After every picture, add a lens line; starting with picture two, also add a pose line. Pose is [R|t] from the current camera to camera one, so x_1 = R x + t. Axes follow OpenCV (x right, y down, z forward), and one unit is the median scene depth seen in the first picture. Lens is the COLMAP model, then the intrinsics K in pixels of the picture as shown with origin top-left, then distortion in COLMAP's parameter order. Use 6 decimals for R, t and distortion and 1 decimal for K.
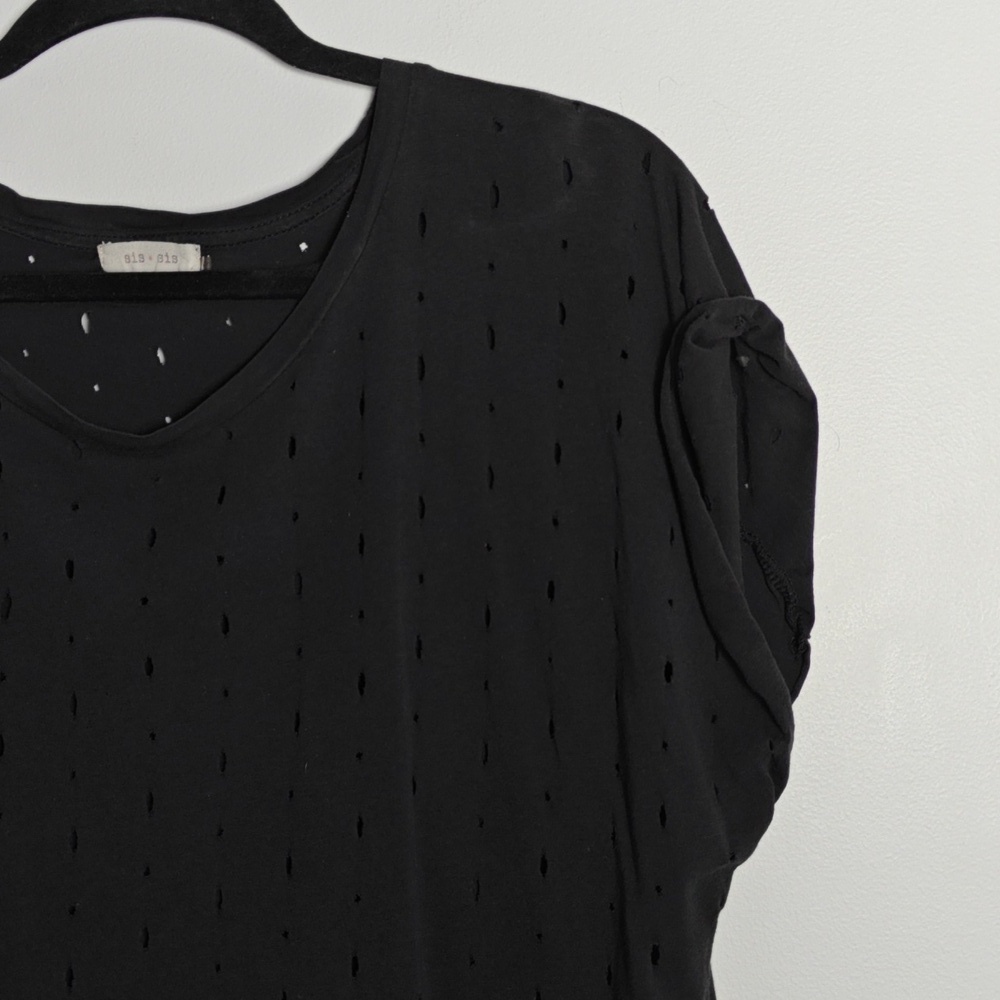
lens RADIAL K [[1497.5, 0, 493.0], [0, 1497.5, 490.3], [0, 0, 1]] dist [0.042385, 0.000000]
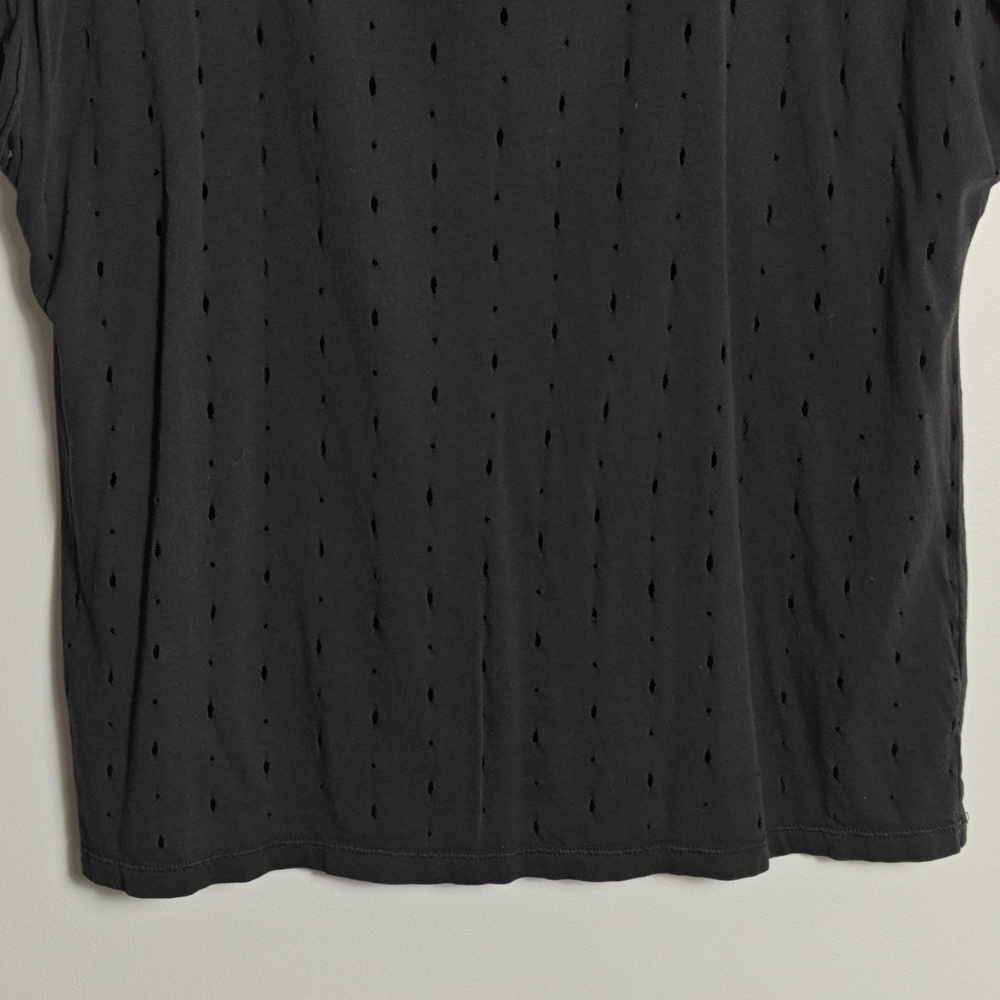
lens RADIAL K [[1497.5, 0, 491.6], [0, 1497.5, 477.8], [0, 0, 1]] dist [0.042385, 0.000000]
pose [[0.996106, -0.002569, 0.088126, -0.342539], [-0.018019, 0.972543, 0.232023, 0.195315], [-0.086303, -0.232707, 0.968710, -0.210211]]
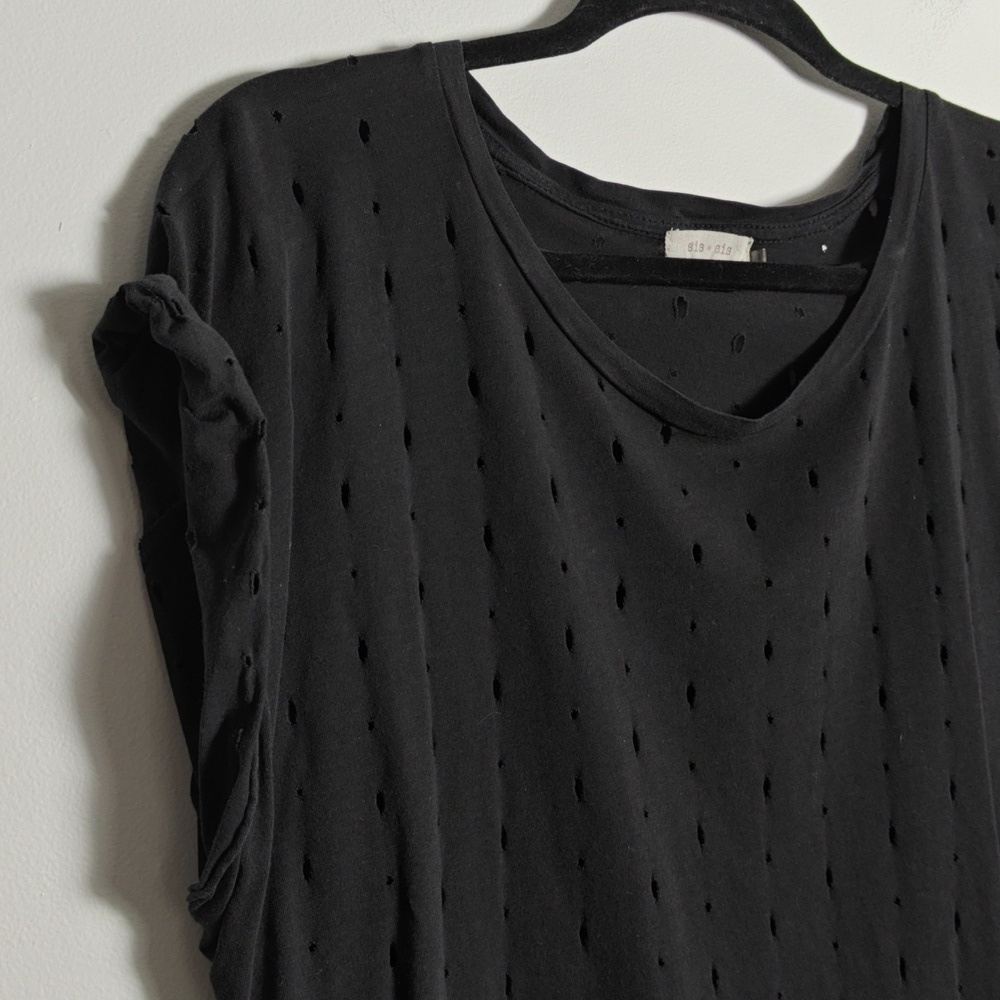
lens RADIAL K [[1497.5, 0, 489.3], [0, 1497.5, 513.0], [0, 0, 1]] dist [0.042385, 0.000000]
pose [[0.884432, -0.001865, 0.466664, -0.860713], [0.029127, 0.998263, -0.051212, 0.072569], [-0.465758, 0.058886, 0.882951, 0.199734]]
